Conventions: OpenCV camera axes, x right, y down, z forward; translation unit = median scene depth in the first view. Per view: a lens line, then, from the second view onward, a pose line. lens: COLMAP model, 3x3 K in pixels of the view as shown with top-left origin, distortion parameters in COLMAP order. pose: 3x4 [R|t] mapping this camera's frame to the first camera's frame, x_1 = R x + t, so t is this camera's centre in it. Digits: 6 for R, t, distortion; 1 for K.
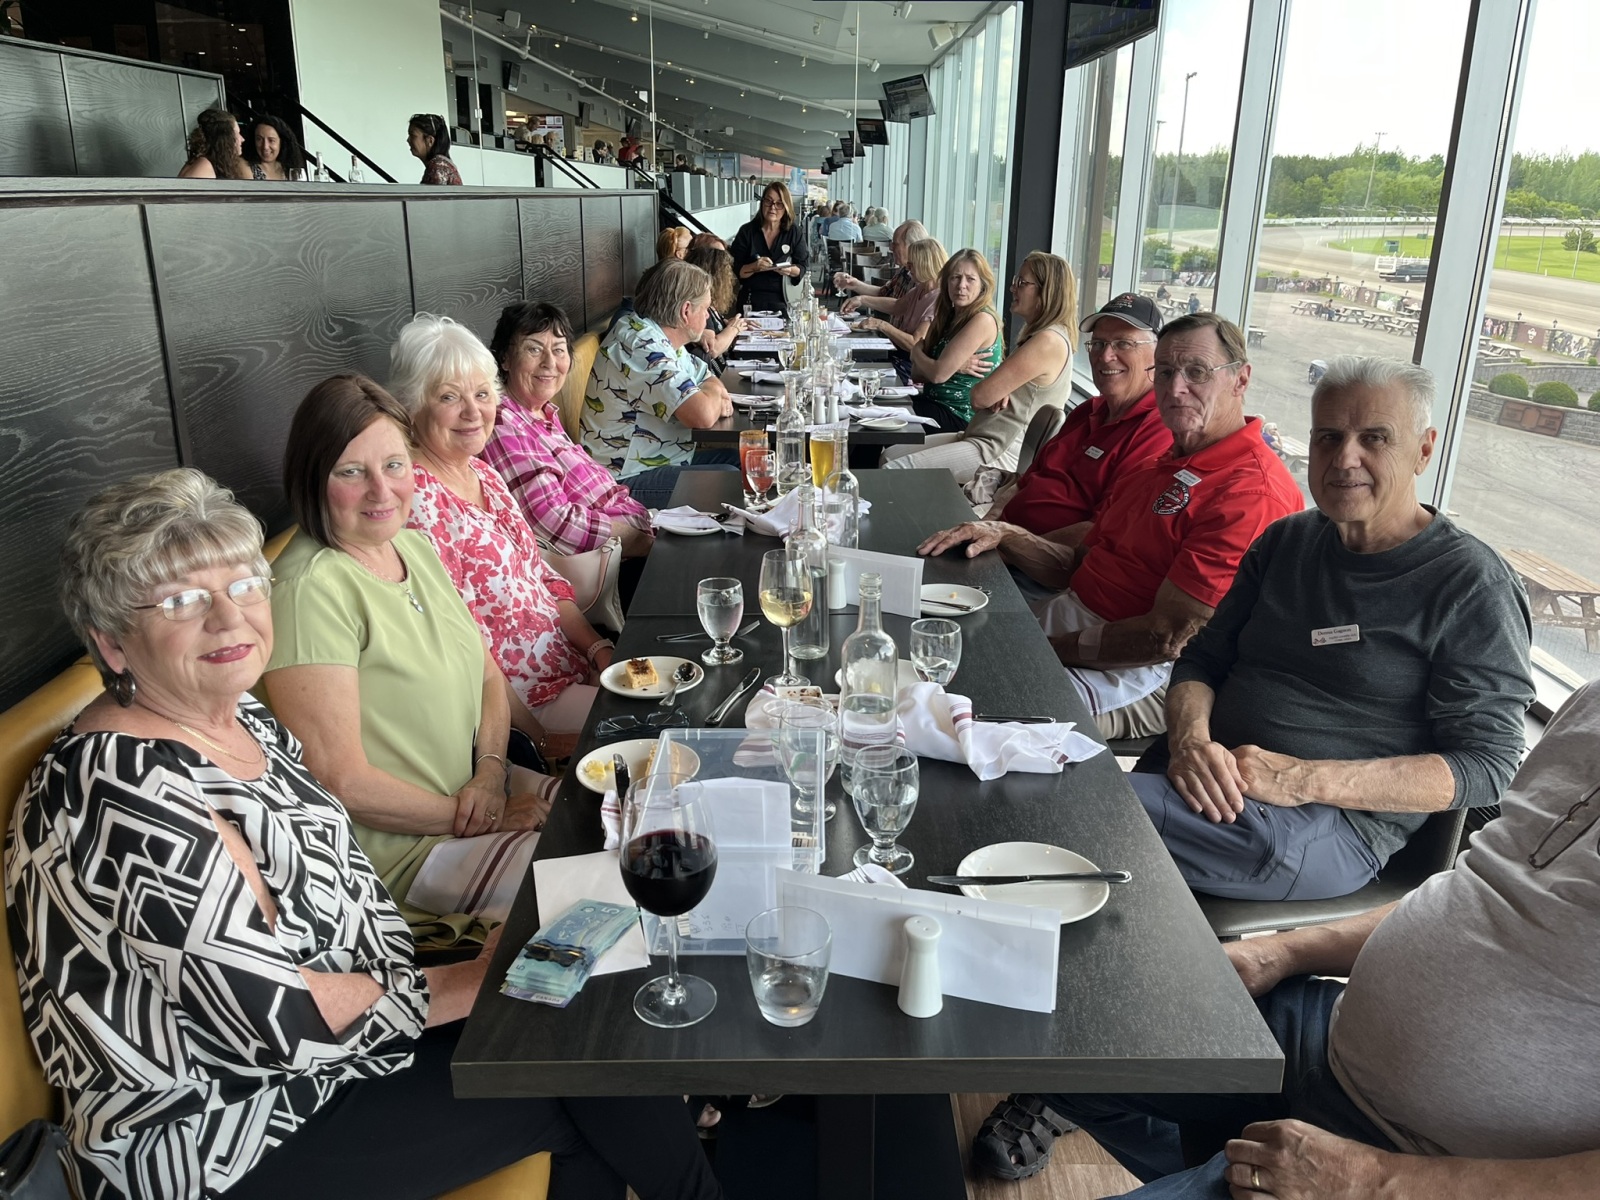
lens RADIAL K [[1216.2, 0, 800.0], [0, 1216.2, 602.5], [0, 0, 1]] dist [0.012222, -0.000031]
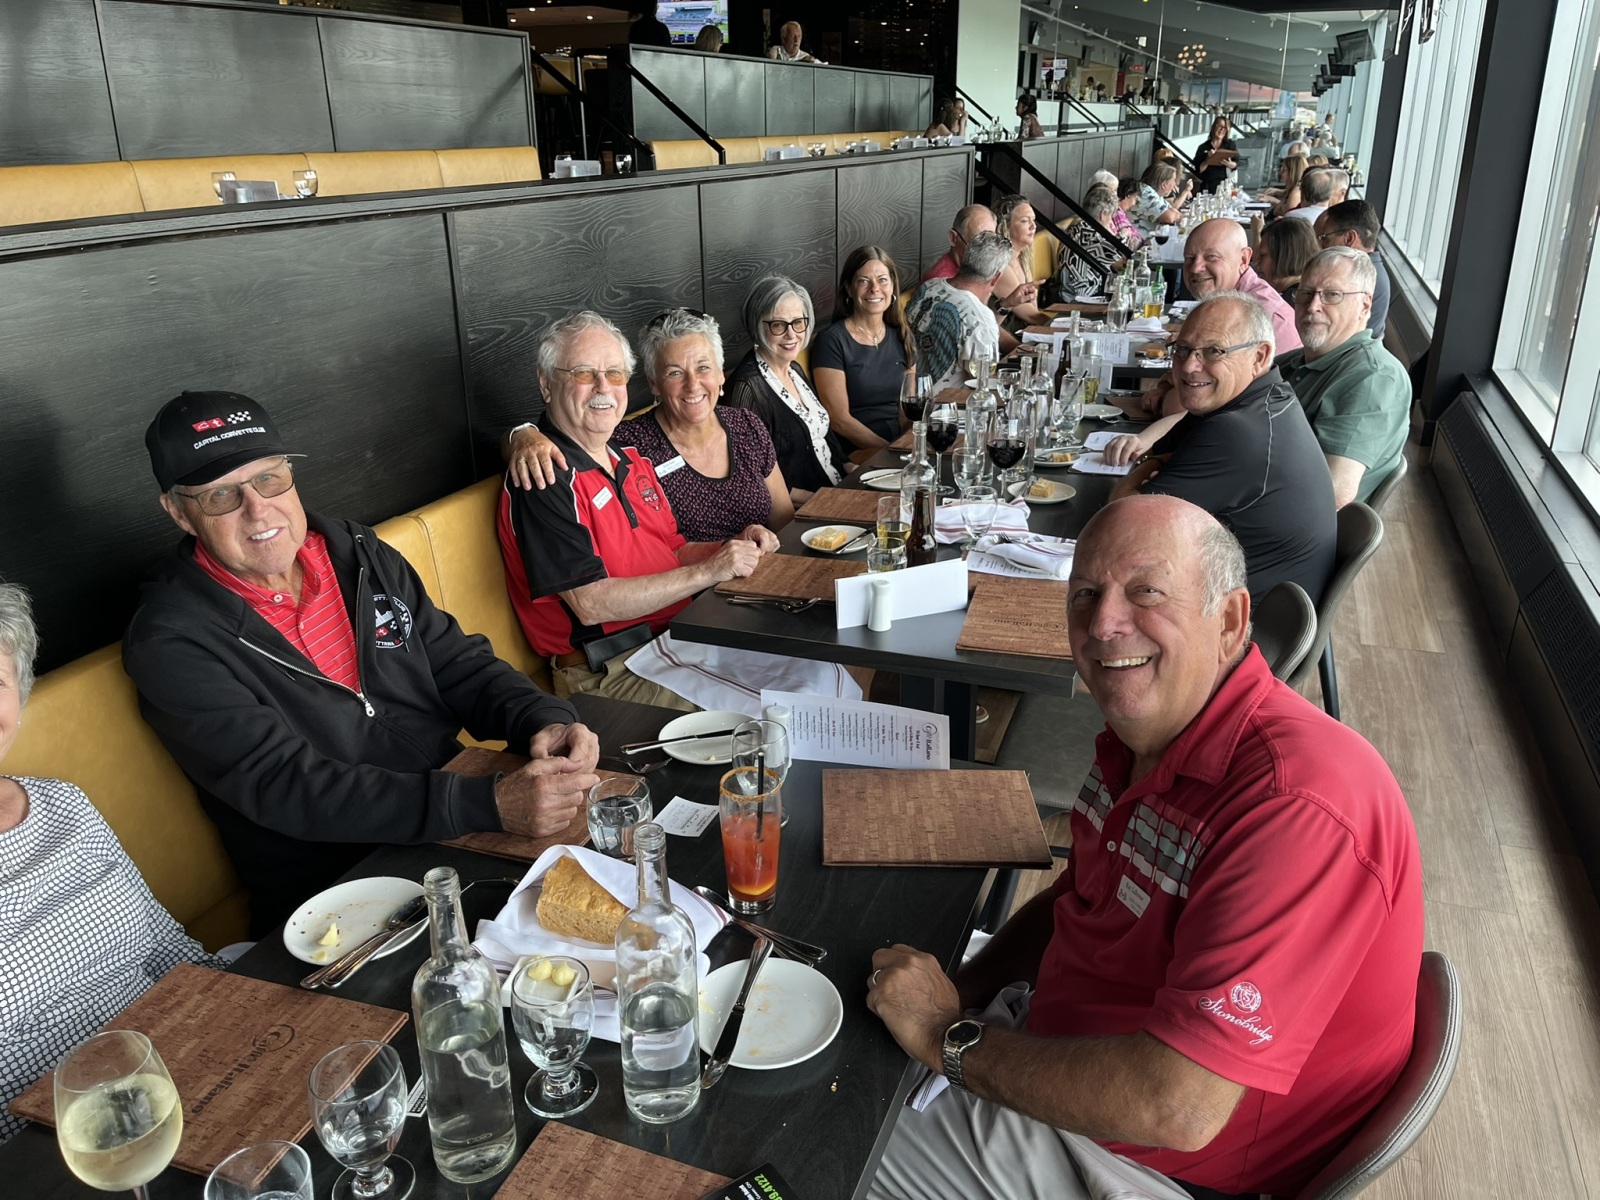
lens RADIAL K [[1216.2, 0, 790.3], [0, 1216.2, 596.0], [0, 0, 1]] dist [0.012222, -0.000031]
pose [[0.932372, 0.110019, -0.344352, 0.034112], [-0.093699, 0.993558, 0.063739, 0.122678], [0.349147, -0.027163, 0.936674, -0.386630]]
